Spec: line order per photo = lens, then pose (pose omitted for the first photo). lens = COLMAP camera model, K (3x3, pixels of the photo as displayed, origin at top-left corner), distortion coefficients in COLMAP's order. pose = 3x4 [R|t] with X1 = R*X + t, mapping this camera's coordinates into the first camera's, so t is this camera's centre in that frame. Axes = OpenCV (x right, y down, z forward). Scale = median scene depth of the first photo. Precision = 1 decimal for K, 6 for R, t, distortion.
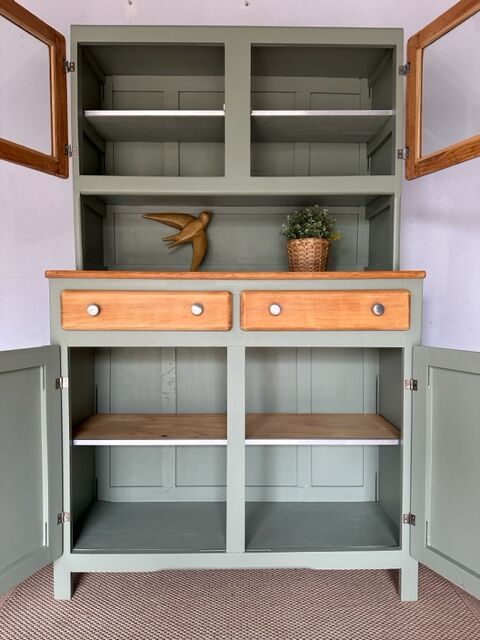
lens RADIAL K [[460.4, 0, 245.1], [0, 460.4, 321.4], [0, 0, 1]] dist [0.011842, -0.036142]
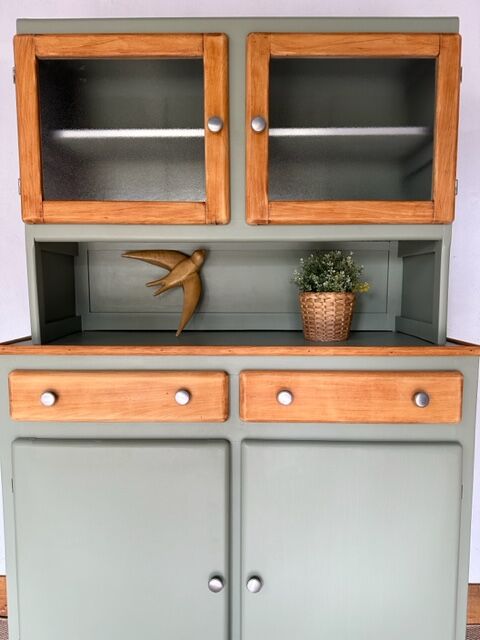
lens RADIAL K [[460.4, 0, 244.1], [0, 460.4, 321.6], [0, 0, 1]] dist [0.011842, -0.036142]
pose [[0.999680, -0.000455, -0.025301, 0.016173], [0.001512, 0.999126, 0.041773, -0.170613], [0.025259, -0.041798, 0.998807, 0.223205]]
